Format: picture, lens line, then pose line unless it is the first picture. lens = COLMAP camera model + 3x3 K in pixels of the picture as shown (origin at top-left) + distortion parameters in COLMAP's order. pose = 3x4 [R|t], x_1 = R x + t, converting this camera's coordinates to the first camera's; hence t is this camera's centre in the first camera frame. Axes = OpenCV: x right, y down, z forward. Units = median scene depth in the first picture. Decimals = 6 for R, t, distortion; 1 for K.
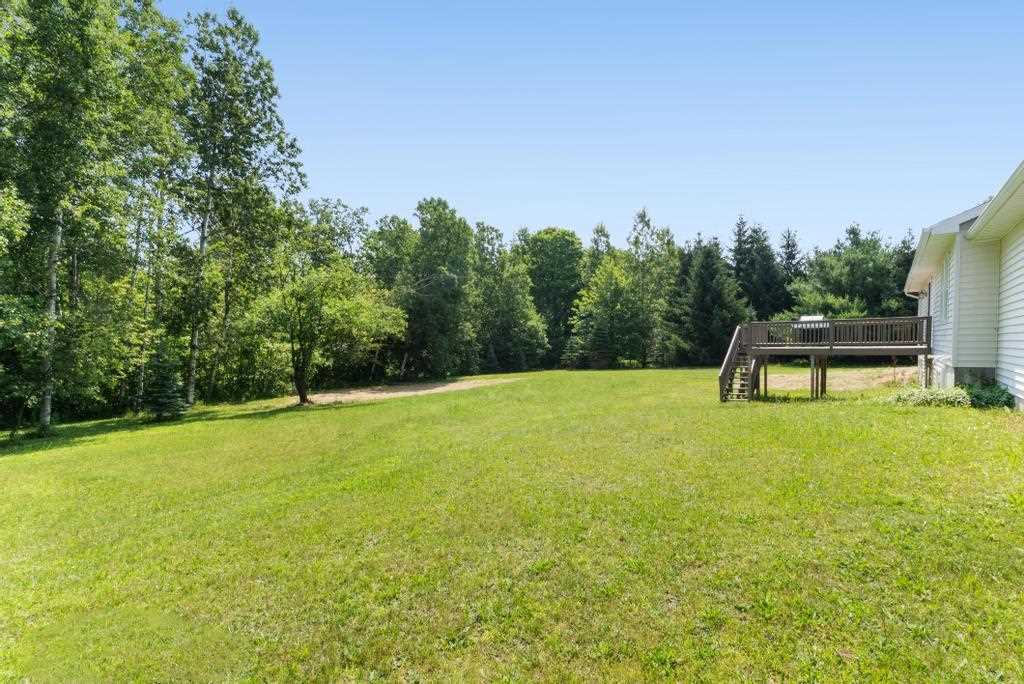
lens RADIAL K [[493.3, 0, 515.9], [0, 493.3, 343.7], [0, 0, 1]] dist [0.002021, 0.000003]
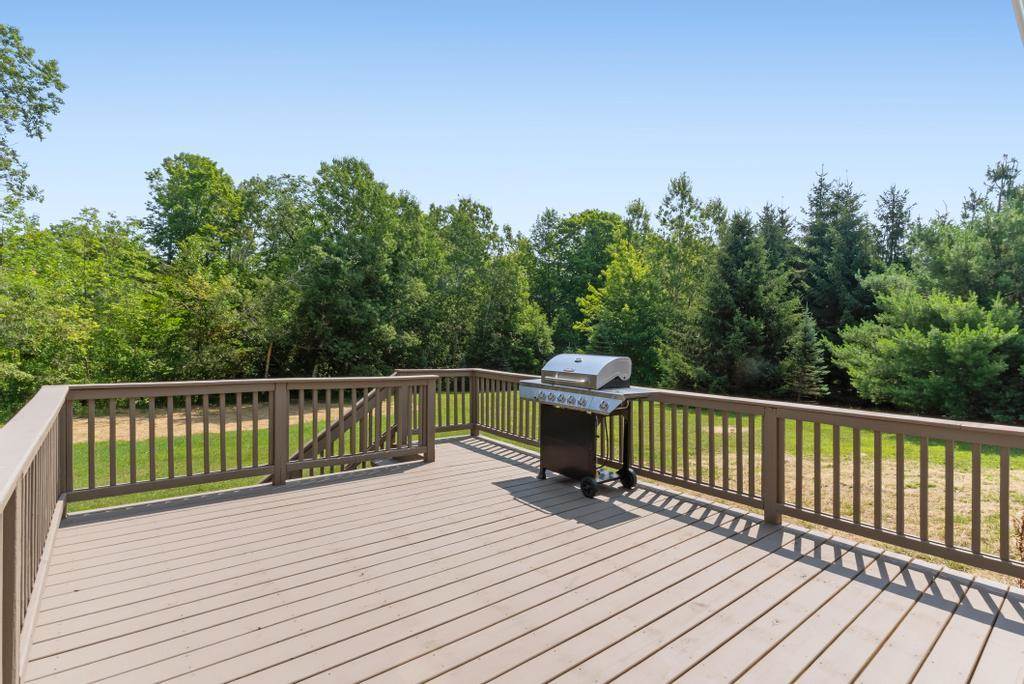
lens RADIAL K [[493.3, 0, 516.7], [0, 493.3, 341.6], [0, 0, 1]] dist [0.002021, 0.000003]
pose [[0.976443, 0.034987, -0.212922, 0.225015], [-0.034974, 0.999381, 0.003827, -0.024889], [0.212924, 0.003710, 0.977062, 0.286762]]
